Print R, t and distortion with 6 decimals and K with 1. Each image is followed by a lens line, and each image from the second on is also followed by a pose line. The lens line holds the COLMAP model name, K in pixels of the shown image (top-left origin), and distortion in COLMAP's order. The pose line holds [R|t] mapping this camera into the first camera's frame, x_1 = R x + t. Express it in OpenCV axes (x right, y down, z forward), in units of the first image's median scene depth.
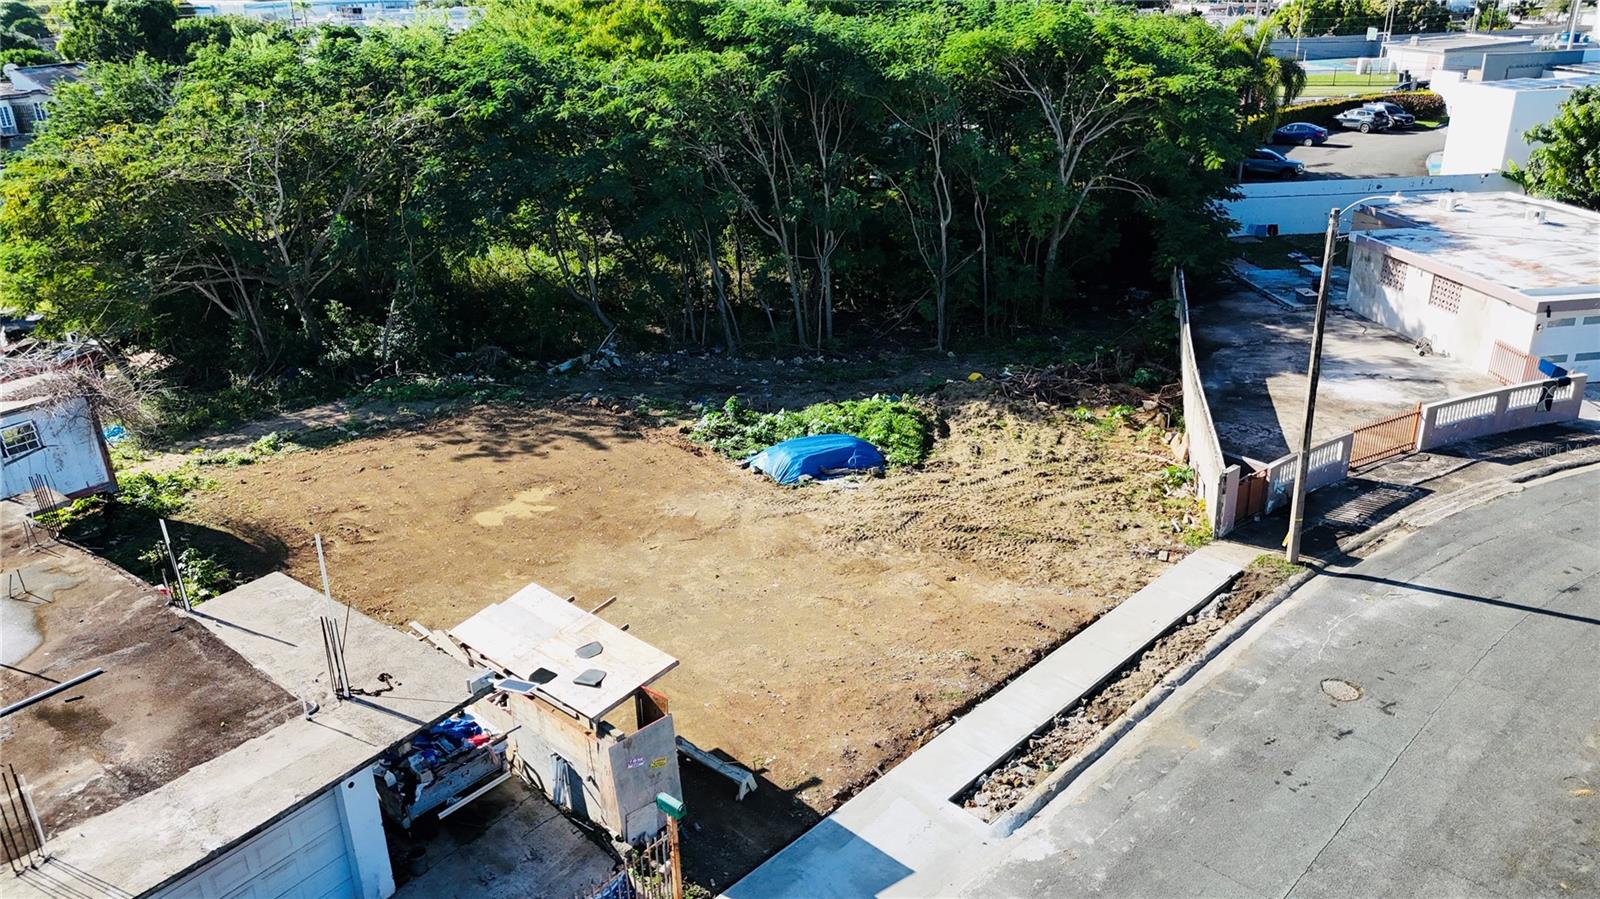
lens RADIAL K [[1183.5, 0, 800.0], [0, 1183.5, 449.5], [0, 0, 1]] dist [0.063415, -0.056798]
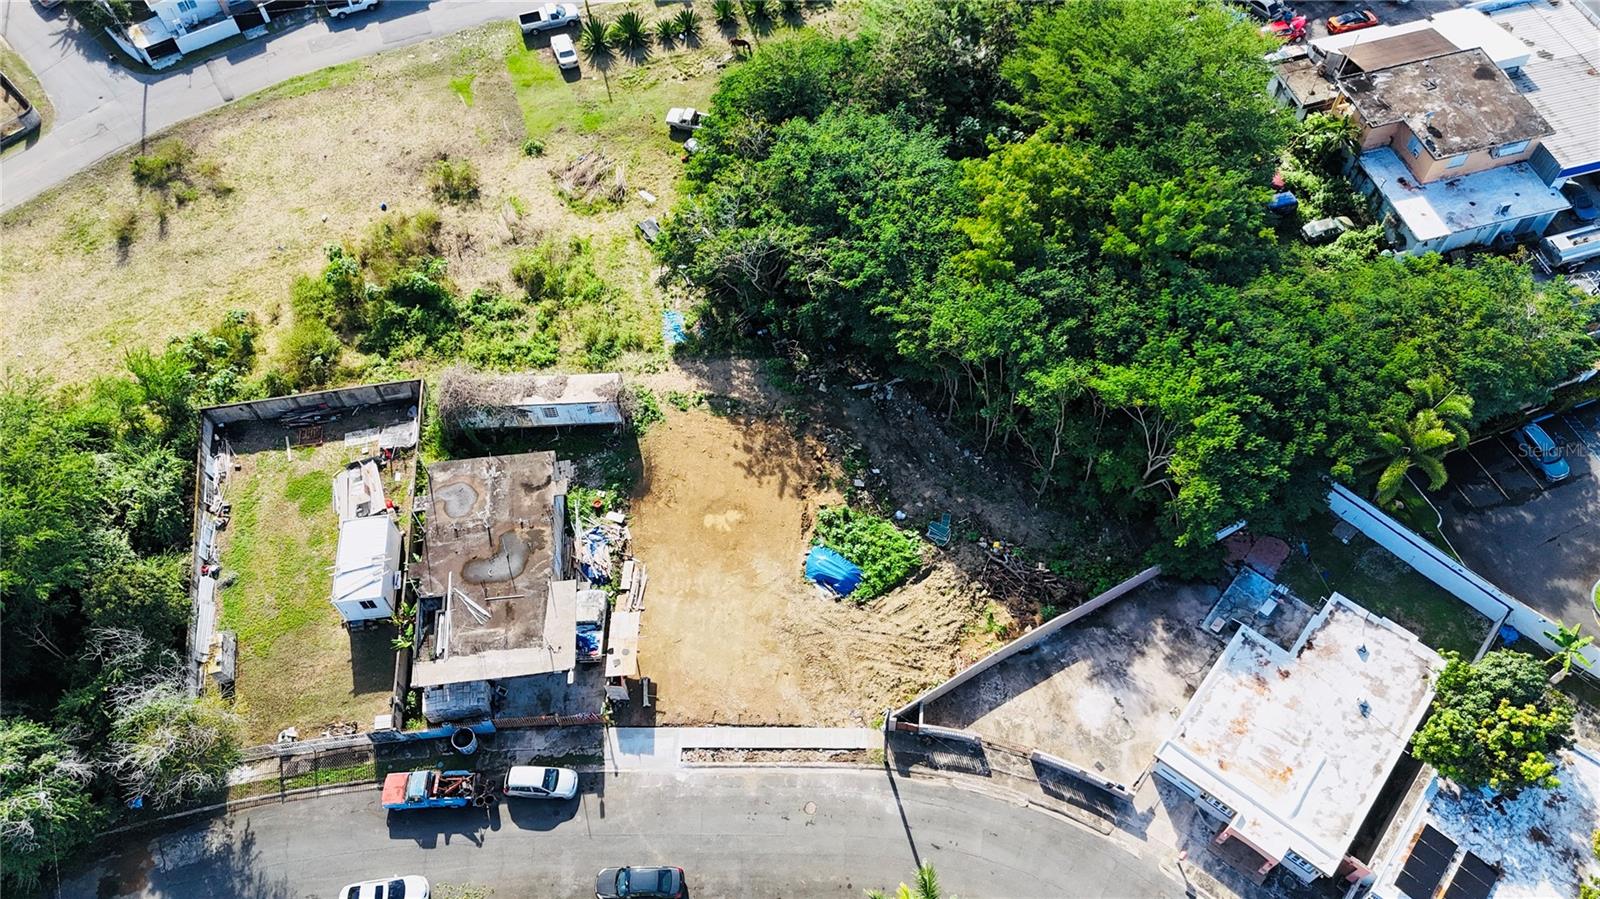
lens RADIAL K [[1173.4, 0, 802.7], [0, 1173.4, 442.0], [0, 0, 1]] dist [0.077528, -0.084547]
pose [[0.689230, 0.614574, -0.383745, 0.722443], [-0.275778, 0.712294, 0.645433, -1.690587], [0.670006, -0.339024, 0.660420, -0.475375]]
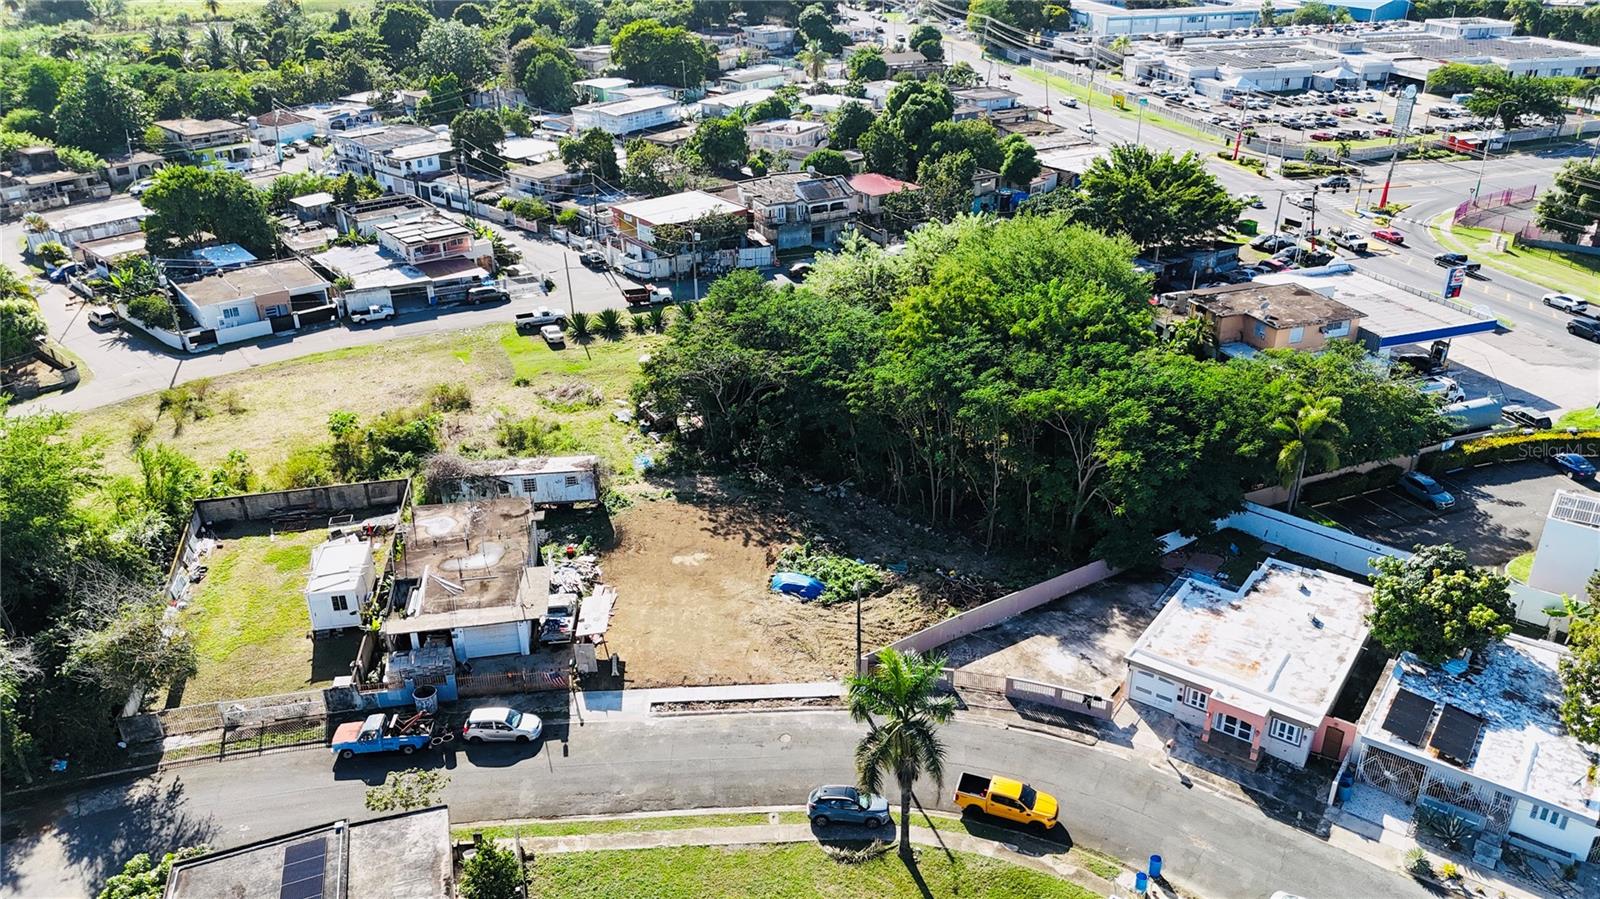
lens RADIAL K [[1173.4, 0, 802.7], [0, 1173.4, 442.0], [0, 0, 1]] dist [0.077528, -0.084547]
pose [[0.729703, 0.319139, -0.604717, 1.412677], [-0.271744, 0.946907, 0.171821, -0.699942], [0.627446, 0.038950, 0.777685, -0.873807]]
